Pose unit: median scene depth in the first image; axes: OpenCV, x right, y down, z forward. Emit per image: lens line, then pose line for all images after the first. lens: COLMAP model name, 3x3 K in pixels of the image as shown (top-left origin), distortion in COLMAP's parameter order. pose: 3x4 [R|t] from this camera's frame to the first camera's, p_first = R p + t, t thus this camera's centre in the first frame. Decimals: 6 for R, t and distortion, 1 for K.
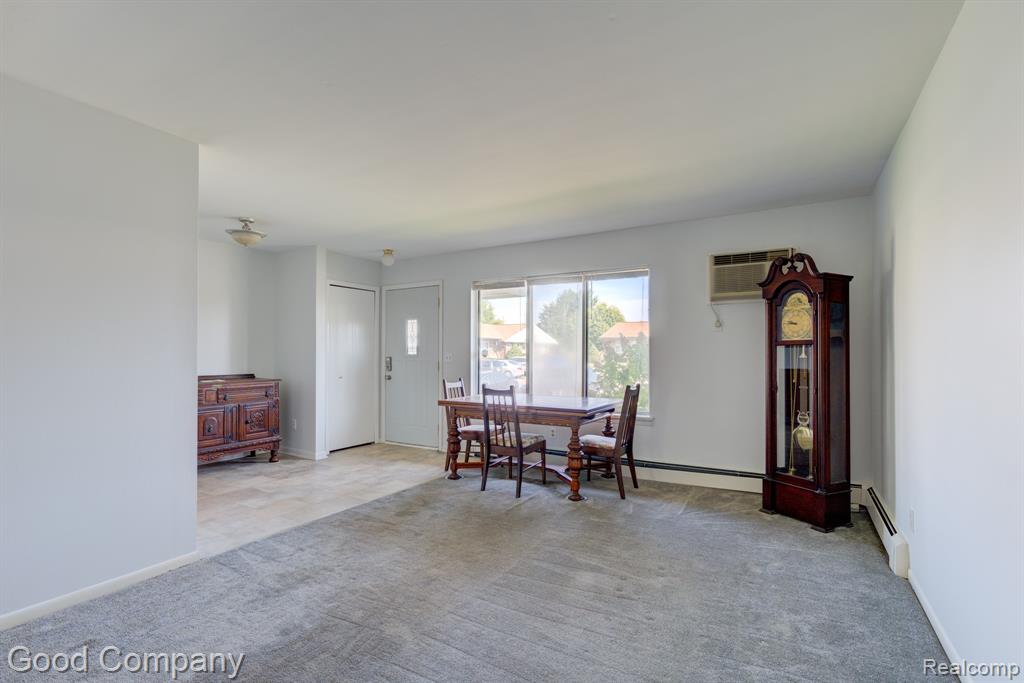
lens RADIAL K [[480.8, 0, 519.7], [0, 480.8, 346.8], [0, 0, 1]] dist [-0.018737, 0.007125]
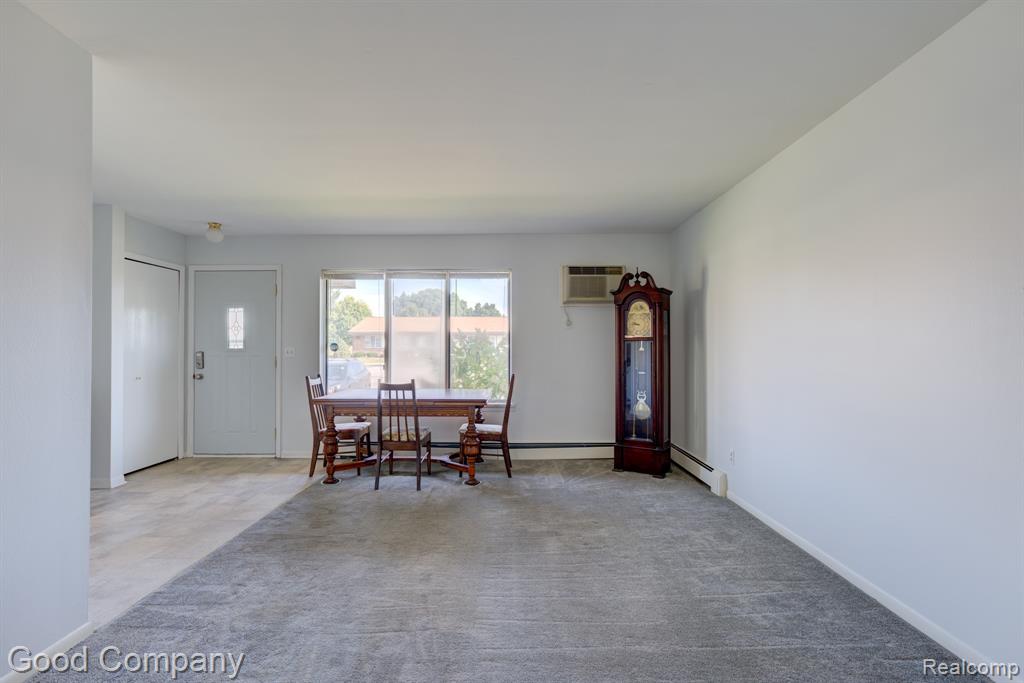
lens RADIAL K [[469.5, 0, 521.2], [0, 469.5, 346.1], [0, 0, 1]] dist [-0.032651, 0.013363]
pose [[0.858910, 0.001261, 0.512124, -0.305335], [-0.005993, 0.999953, 0.007589, 0.002297], [-0.512091, -0.009587, 0.858878, 0.046986]]
